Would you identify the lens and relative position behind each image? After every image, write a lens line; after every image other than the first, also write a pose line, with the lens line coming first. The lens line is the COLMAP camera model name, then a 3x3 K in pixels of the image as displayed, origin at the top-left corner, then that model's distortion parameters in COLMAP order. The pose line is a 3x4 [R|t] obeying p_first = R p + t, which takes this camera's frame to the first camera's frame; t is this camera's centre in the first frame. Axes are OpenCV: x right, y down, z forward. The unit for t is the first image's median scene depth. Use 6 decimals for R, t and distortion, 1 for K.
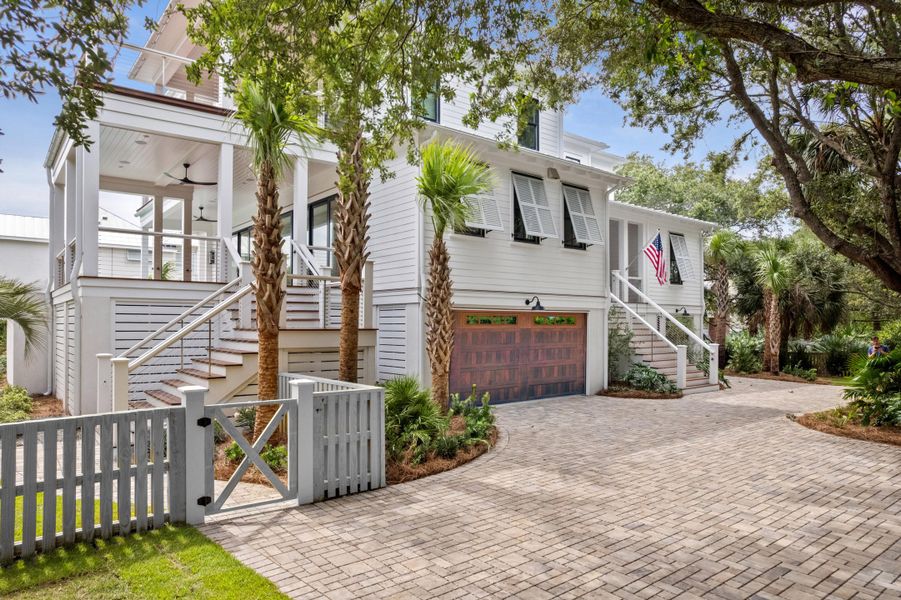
lens RADIAL K [[586.8, 0, 449.6], [0, 586.8, 318.5], [0, 0, 1]] dist [-0.082716, 0.094299]
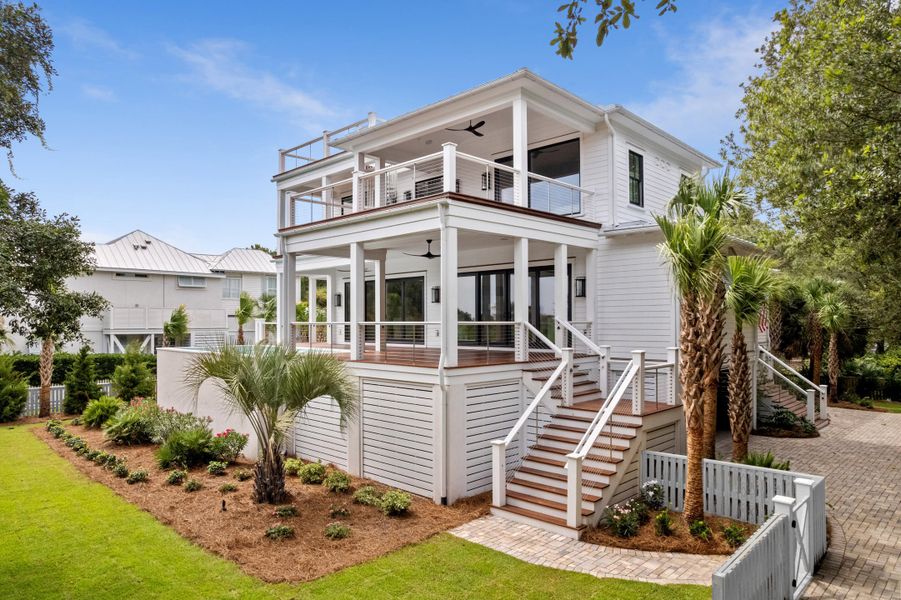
lens RADIAL K [[586.8, 0, 449.6], [0, 586.8, 318.5], [0, 0, 1]] dist [-0.082716, 0.094299]
pose [[0.991925, -0.004096, 0.126757, -0.656093], [0.003240, 0.999971, 0.006961, -0.149631], [-0.126782, -0.006494, 0.991909, -0.114875]]
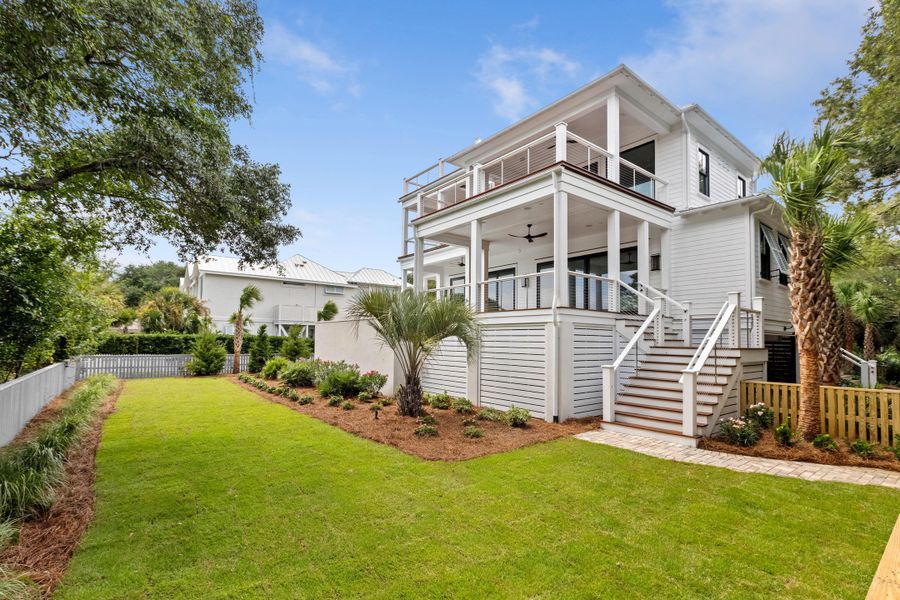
lens RADIAL K [[420.1, 0, 445.0], [0, 420.1, 326.0], [0, 0, 1]] dist [0.003613, 0.000450]
pose [[0.999879, 0.008670, -0.012943, -0.752878], [-0.008996, 0.999637, -0.025379, -0.002157], [0.012719, 0.025493, 0.999594, 0.007632]]
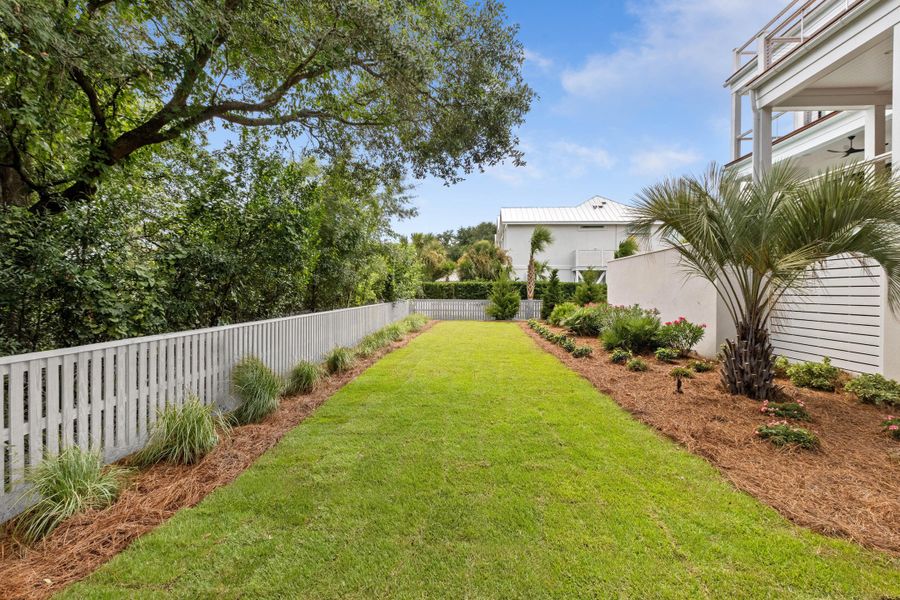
lens RADIAL K [[410.0, 0, 448.5], [0, 410.0, 292.7], [0, 0, 1]] dist [-0.000072, -0.000642]
pose [[0.748299, 0.002286, -0.663358, -0.778439], [0.004530, 0.999953, 0.008555, 0.036093], [0.663346, -0.009406, 0.748253, 0.290980]]
